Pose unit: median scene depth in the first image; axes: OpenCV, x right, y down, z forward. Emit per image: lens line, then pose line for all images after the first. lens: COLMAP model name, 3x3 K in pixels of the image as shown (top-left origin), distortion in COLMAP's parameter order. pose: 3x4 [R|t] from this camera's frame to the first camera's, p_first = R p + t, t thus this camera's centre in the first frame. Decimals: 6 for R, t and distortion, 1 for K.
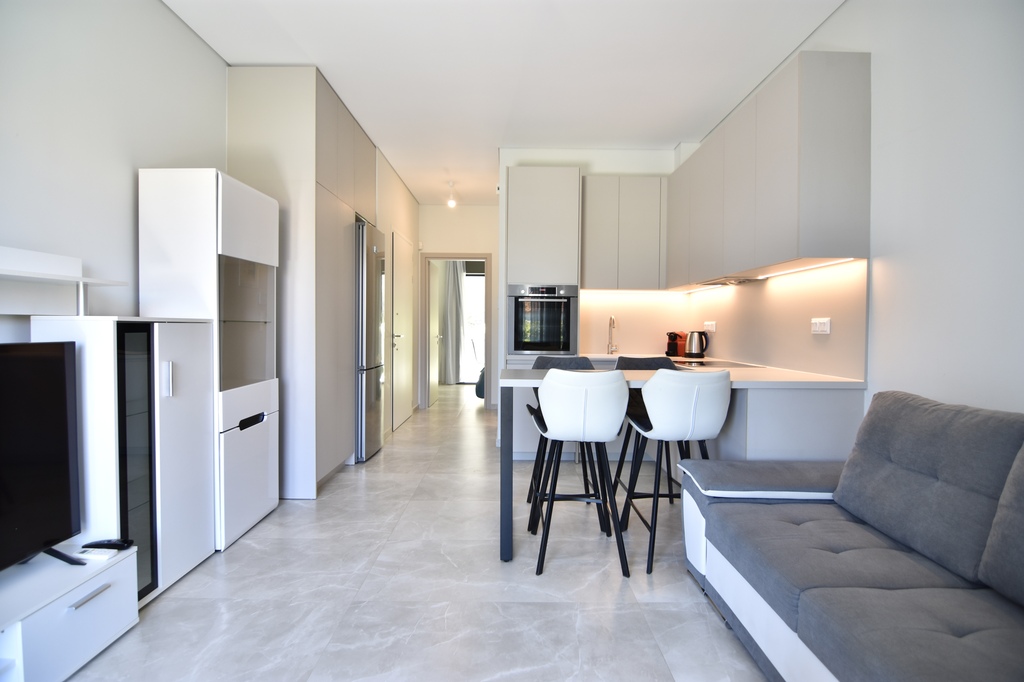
lens RADIAL K [[494.8, 0, 511.4], [0, 494.8, 338.8], [0, 0, 1]] dist [-0.003009, -0.011987]
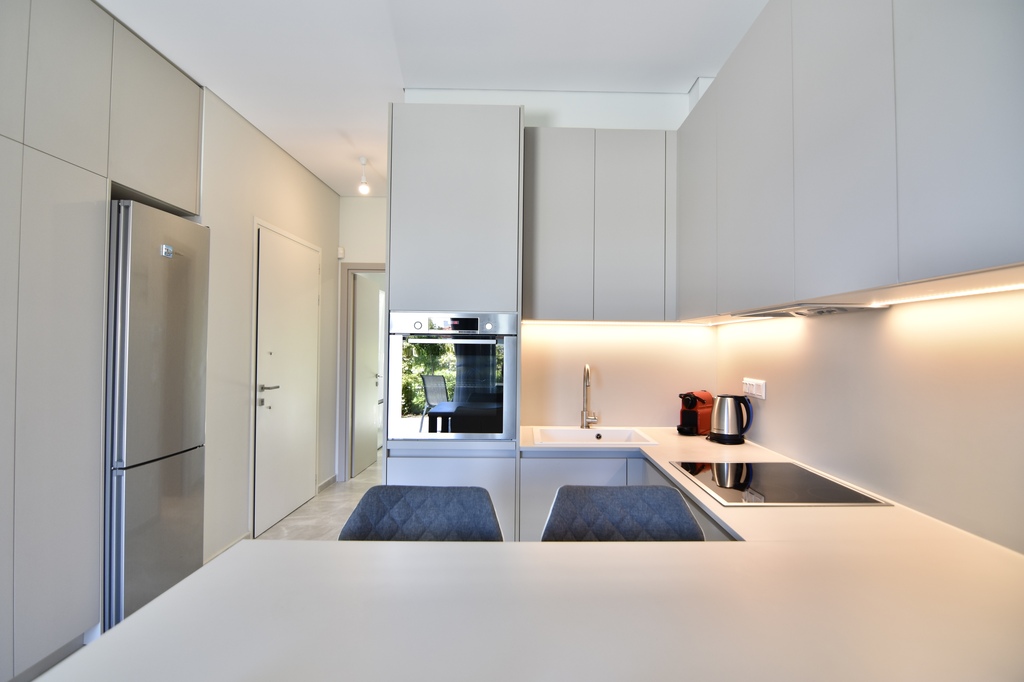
lens RADIAL K [[507.6, 0, 536.4], [0, 507.6, 331.0], [0, 0, 1]] dist [-0.001912, -0.000131]
pose [[0.999922, 0.002503, 0.012221, 0.149057], [-0.001866, 0.998649, -0.051922, -0.060271], [-0.012335, 0.051895, 0.998576, 0.430713]]
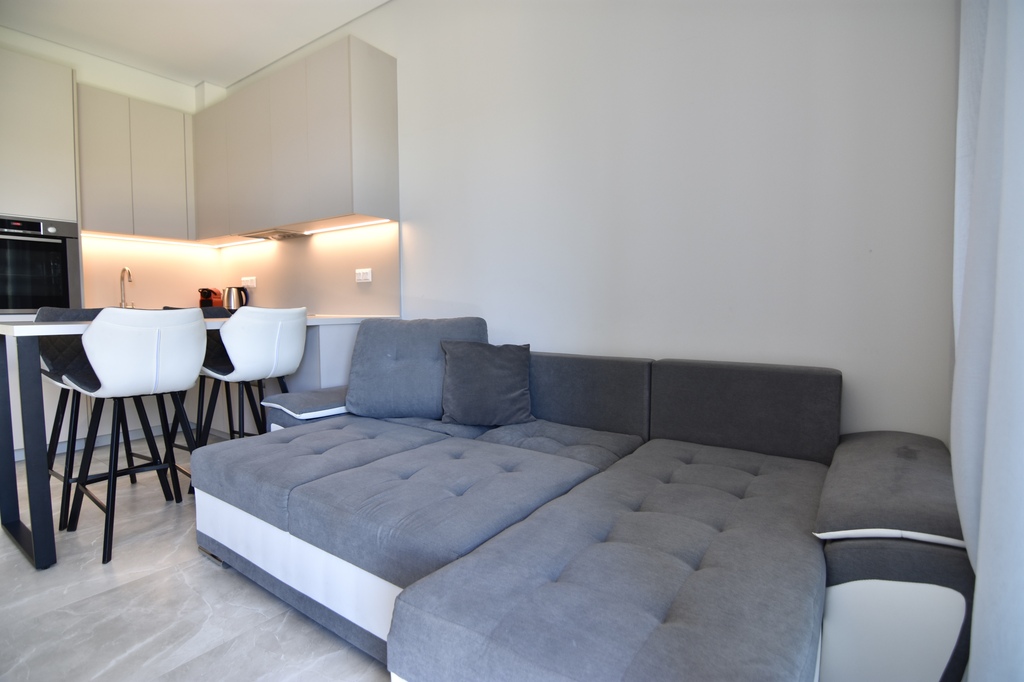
lens RADIAL K [[494.8, 0, 511.4], [0, 494.8, 338.8], [0, 0, 1]] dist [-0.003009, -0.011987]
pose [[0.577942, -0.060696, 0.813818, -0.108114], [0.025094, 0.998081, 0.056618, 0.046452], [-0.815692, -0.012300, 0.578356, -0.000941]]
